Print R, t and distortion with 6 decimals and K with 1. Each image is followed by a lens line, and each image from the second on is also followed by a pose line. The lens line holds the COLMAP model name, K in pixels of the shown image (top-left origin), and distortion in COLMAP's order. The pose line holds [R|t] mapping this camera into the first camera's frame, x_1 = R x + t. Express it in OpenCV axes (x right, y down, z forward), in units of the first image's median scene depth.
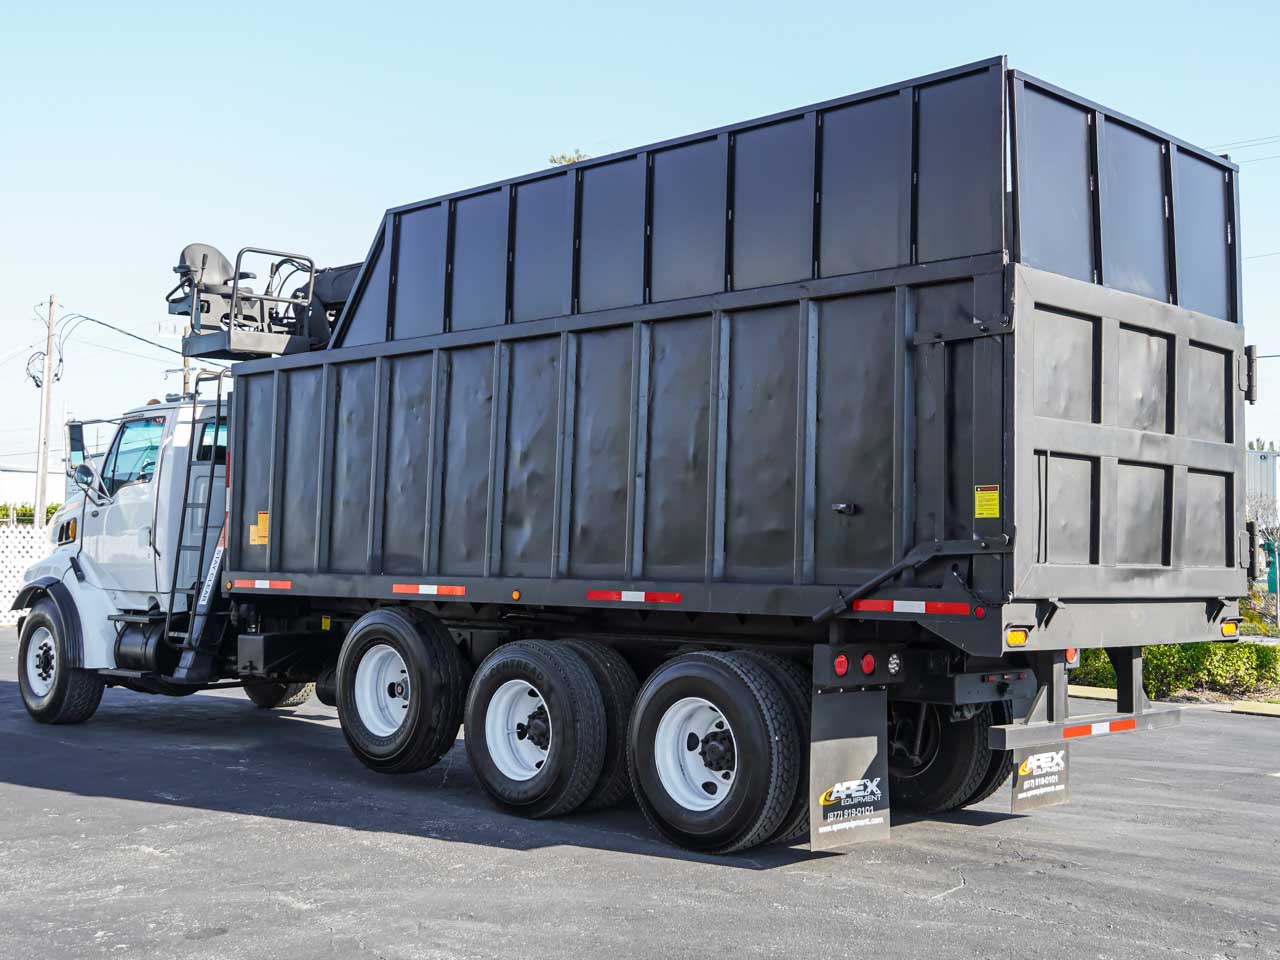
lens RADIAL K [[1550.0, 0, 640.0], [0, 1550.0, 480.0], [0, 0, 1]] dist [0.021361, 0.047400]
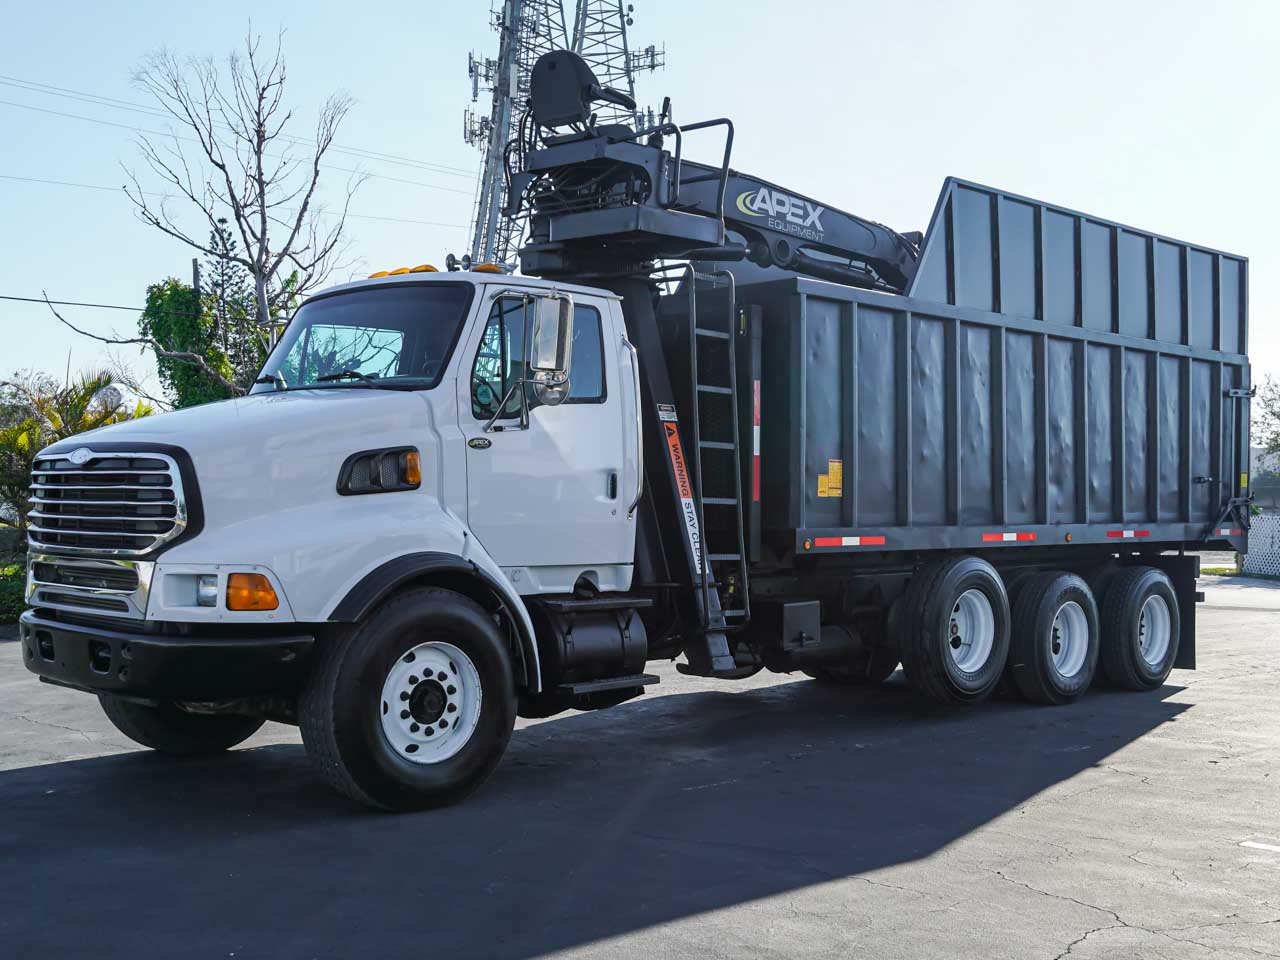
lens RADIAL K [[1529.3, 0, 640.0], [0, 1529.3, 480.0], [0, 0, 1]] dist [-0.011880, 0.027642]
pose [[0.006250, 0.001840, 0.999979, -1.237933], [-0.057709, 0.998332, -0.001476, 0.044465], [-0.998314, -0.057698, 0.006345, 1.230968]]
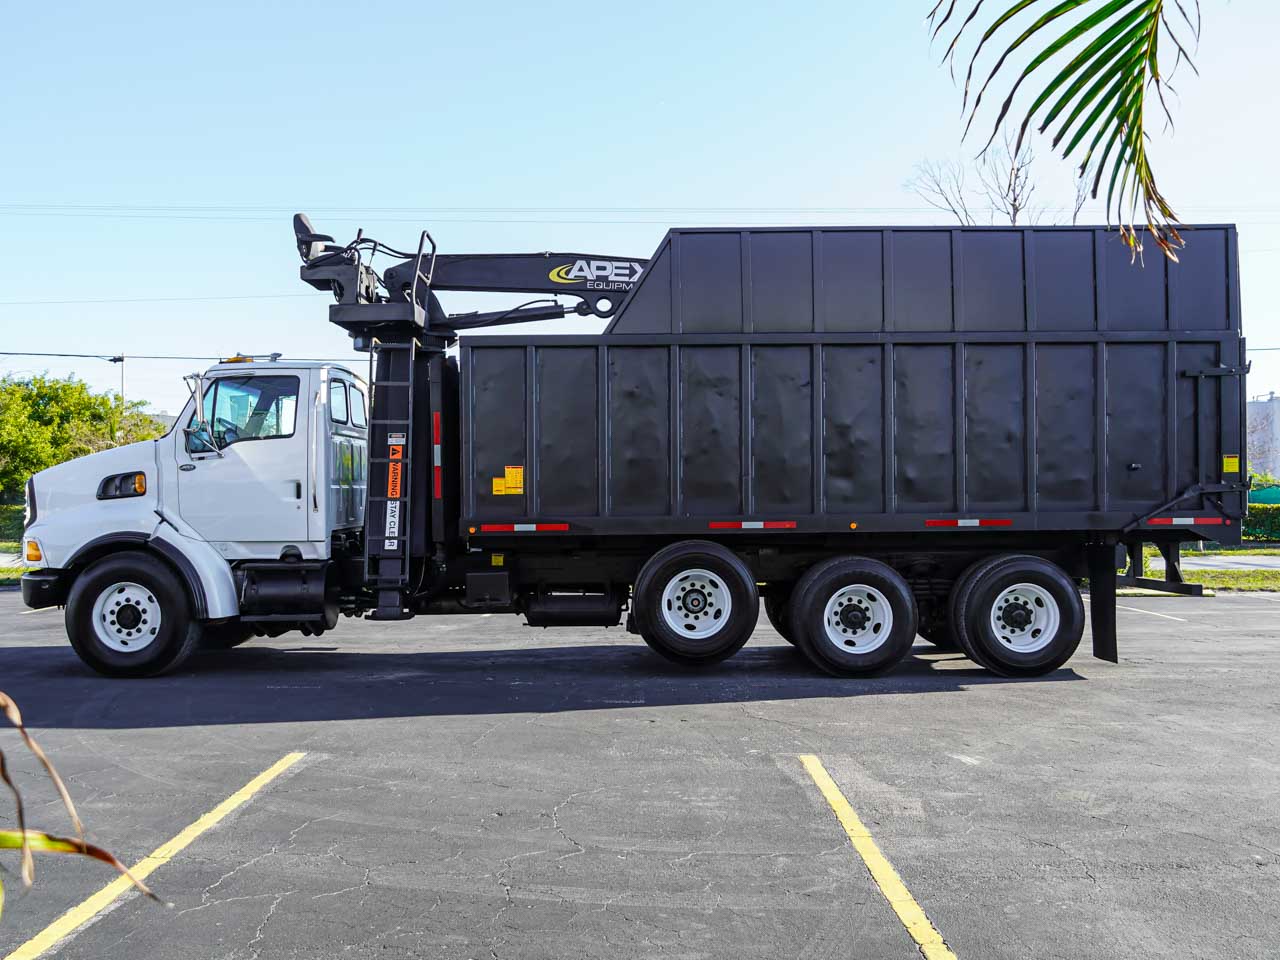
lens RADIAL K [[1147.4, 0, 640.0], [0, 1147.4, 480.0], [0, 0, 1]] dist [-0.004198, -0.002247]
pose [[0.719695, -0.012282, 0.694182, -0.865843], [-0.017934, 0.999181, 0.036271, -0.002459], [-0.694059, -0.038553, 0.718885, 0.344528]]
